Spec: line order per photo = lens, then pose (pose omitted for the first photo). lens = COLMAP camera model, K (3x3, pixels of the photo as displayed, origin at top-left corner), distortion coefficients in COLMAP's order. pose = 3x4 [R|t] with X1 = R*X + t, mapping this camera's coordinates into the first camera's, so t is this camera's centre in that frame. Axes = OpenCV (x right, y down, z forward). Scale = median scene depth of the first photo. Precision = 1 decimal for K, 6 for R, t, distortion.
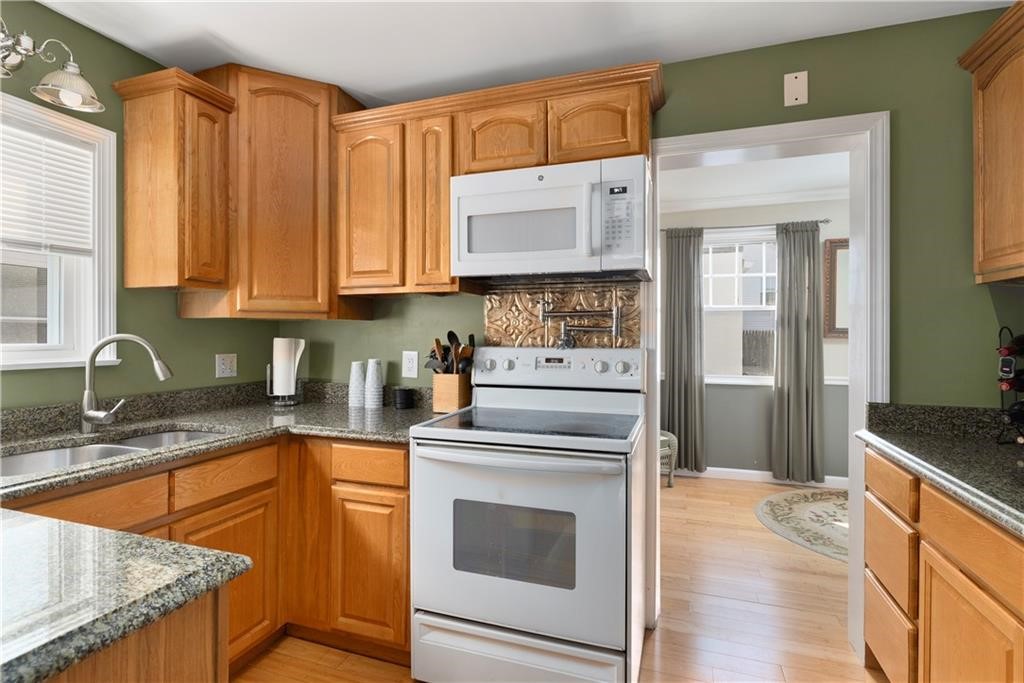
lens RADIAL K [[519.3, 0, 504.0], [0, 519.3, 333.6], [0, 0, 1]] dist [-0.004038, 0.001359]
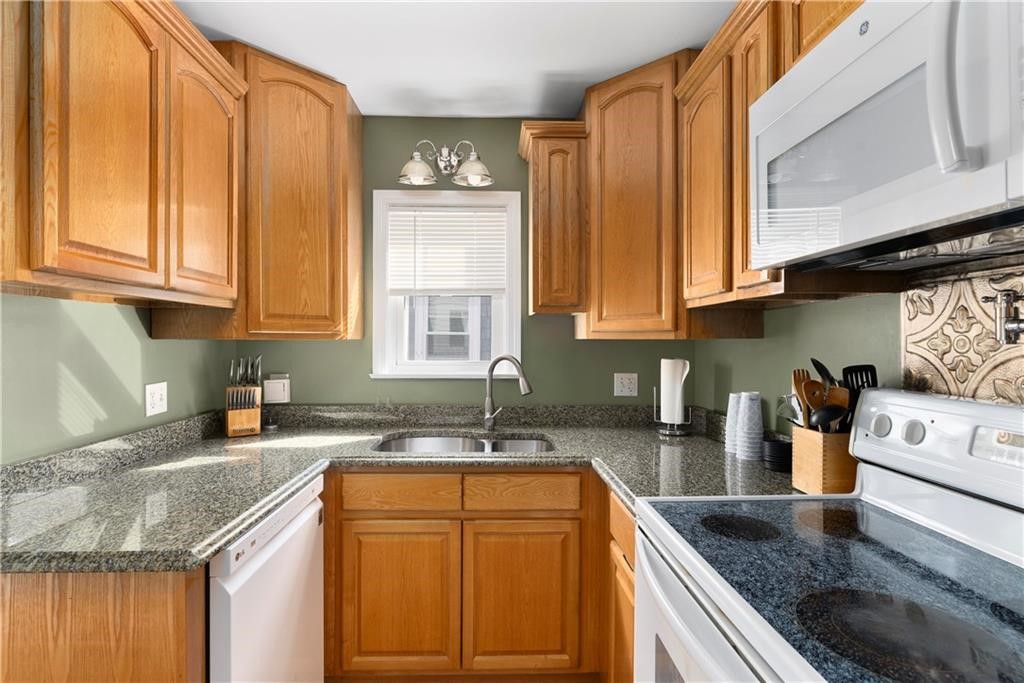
lens RADIAL K [[494.1, 0, 507.1], [0, 494.1, 342.3], [0, 0, 1]] dist [-0.000585, 0.000011]
pose [[0.356408, 0.000916, -0.934330, 0.313049], [-0.001078, 0.999999, 0.000569, -0.024416], [0.934330, 0.000805, 0.356408, 0.494075]]
